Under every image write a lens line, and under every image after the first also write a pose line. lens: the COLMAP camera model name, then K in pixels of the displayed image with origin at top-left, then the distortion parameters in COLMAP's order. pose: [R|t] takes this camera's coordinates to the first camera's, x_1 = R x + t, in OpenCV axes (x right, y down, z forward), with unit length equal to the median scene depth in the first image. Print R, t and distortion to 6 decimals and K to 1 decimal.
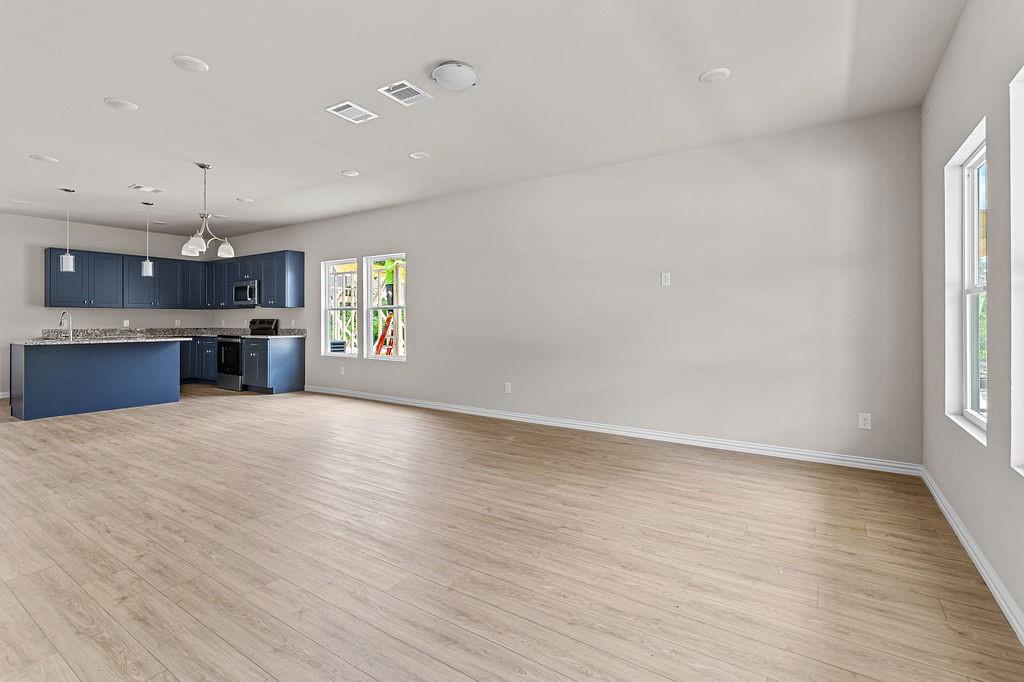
lens RADIAL K [[474.1, 0, 507.0], [0, 474.1, 315.9], [0, 0, 1]] dist [-0.004098, -0.000867]
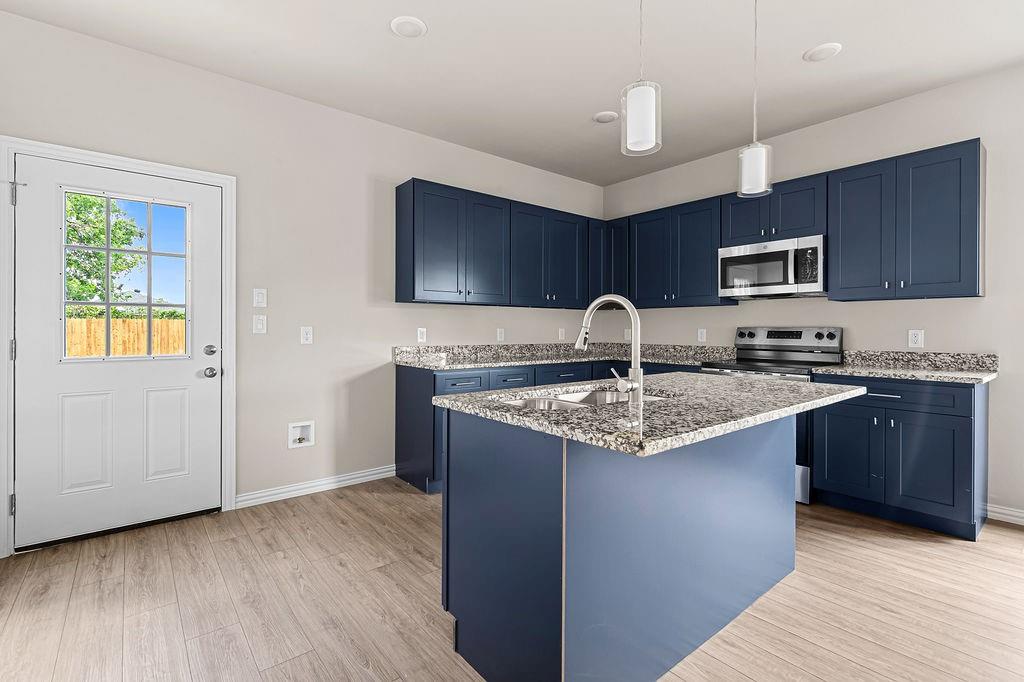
lens RADIAL K [[468.5, 0, 508.3], [0, 468.5, 329.4], [0, 0, 1]] dist [-0.000342, 0.000168]
pose [[0.954032, 0.004556, -0.299671, -0.703750], [-0.000959, 0.999926, 0.012148, 0.003669], [0.299704, -0.011302, 0.953965, 0.549830]]
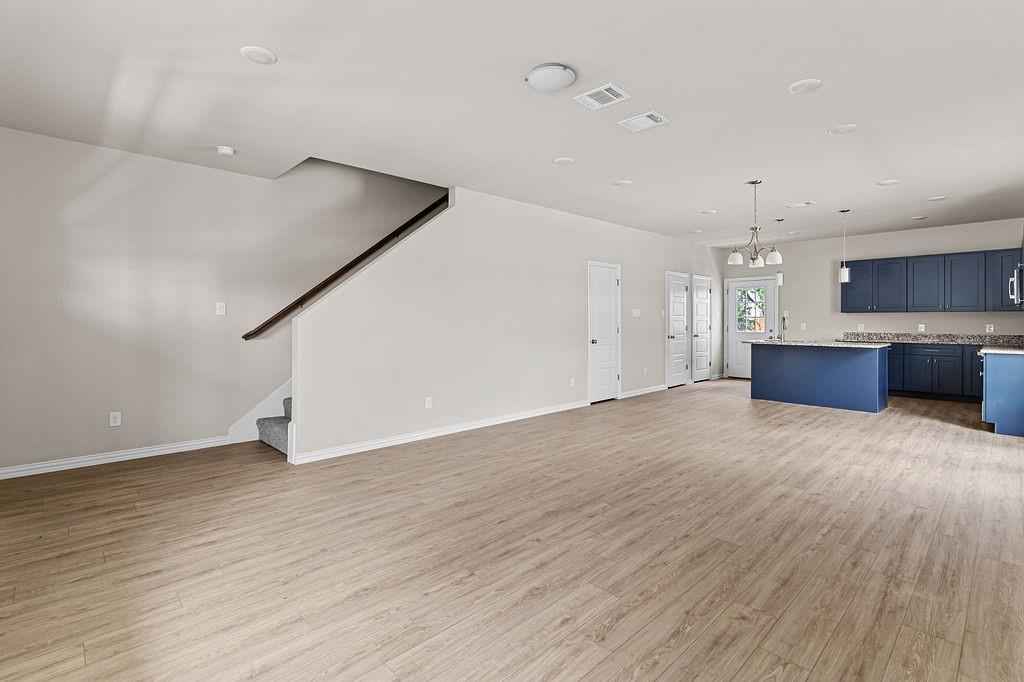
lens RADIAL K [[480.1, 0, 513.6], [0, 480.1, 320.3], [0, 0, 1]] dist [0.001849, 0.000962]
pose [[-0.214131, 0.000124, -0.976805, 0.341864], [0.010198, 0.999946, -0.002108, -0.006496], [0.976752, -0.010413, -0.214121, 0.450185]]
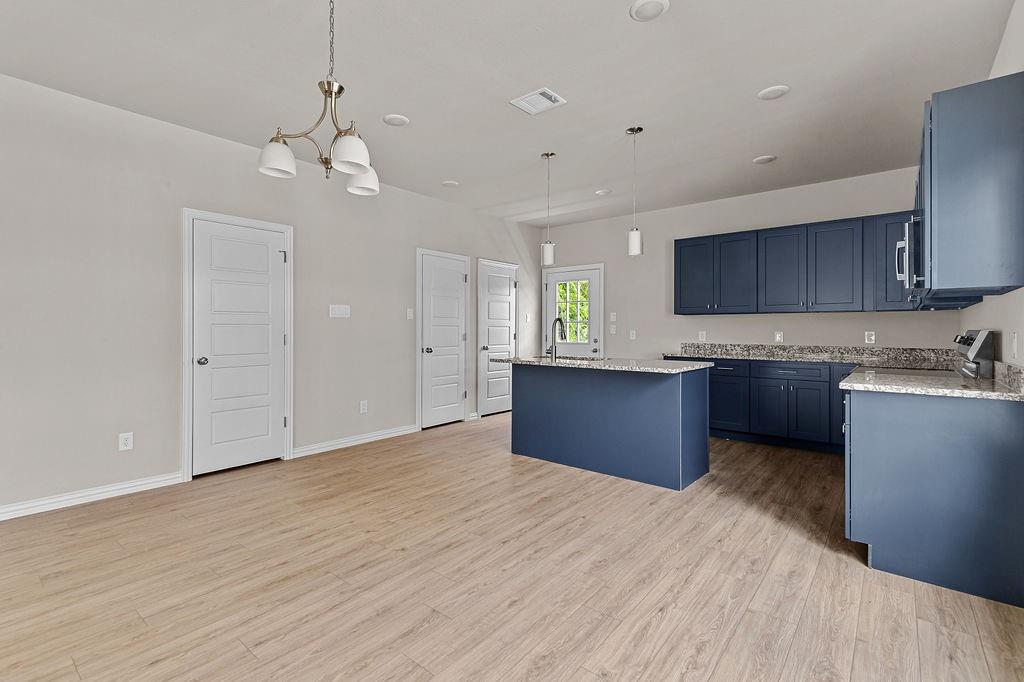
lens RADIAL K [[468.5, 0, 508.3], [0, 468.5, 329.4], [0, 0, 1]] dist [-0.000342, 0.000168]
pose [[-0.103606, -0.001467, -0.994617, -0.149706], [0.006853, 0.999974, -0.002189, 0.004954], [0.994595, -0.007043, -0.103594, 0.772971]]
